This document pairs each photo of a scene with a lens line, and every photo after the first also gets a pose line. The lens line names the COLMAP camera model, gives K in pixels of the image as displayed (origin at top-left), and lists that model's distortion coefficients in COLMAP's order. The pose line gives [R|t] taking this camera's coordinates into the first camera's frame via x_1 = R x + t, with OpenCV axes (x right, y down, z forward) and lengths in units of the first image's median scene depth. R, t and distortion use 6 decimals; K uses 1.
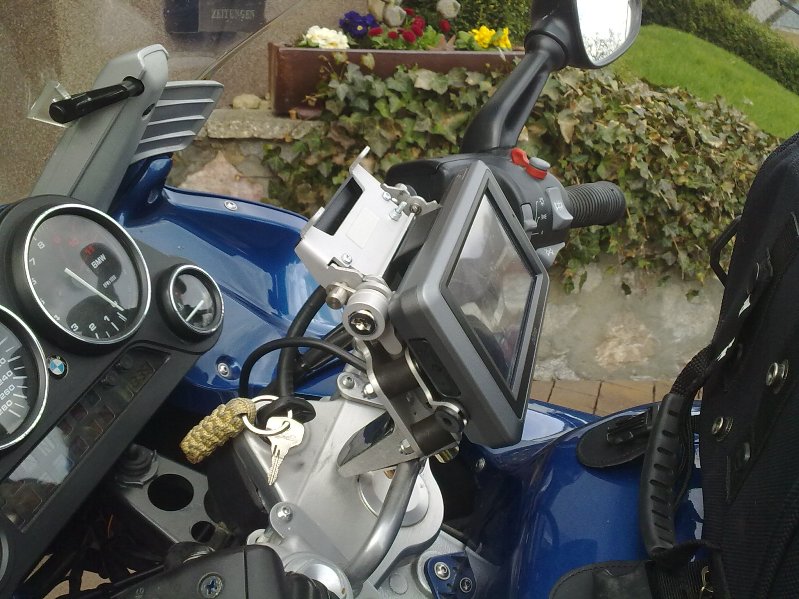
lens RADIAL K [[816.0, 0, 399.1], [0, 816.0, 306.4], [0, 0, 1]] dist [-0.022976, 0.000000]
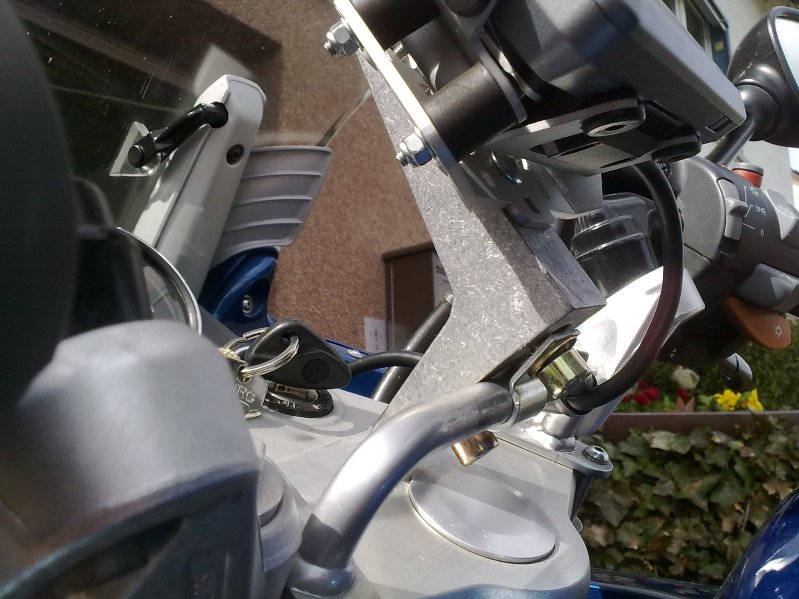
lens RADIAL K [[816.0, 0, 384.5], [0, 816.0, 285.9], [0, 0, 1]] dist [-0.022976, 0.000000]
pose [[0.951176, -0.085640, -0.296530, 0.020295], [-0.089612, 0.842725, -0.530834, 0.077826], [0.295354, 0.531489, 0.793905, 0.111702]]
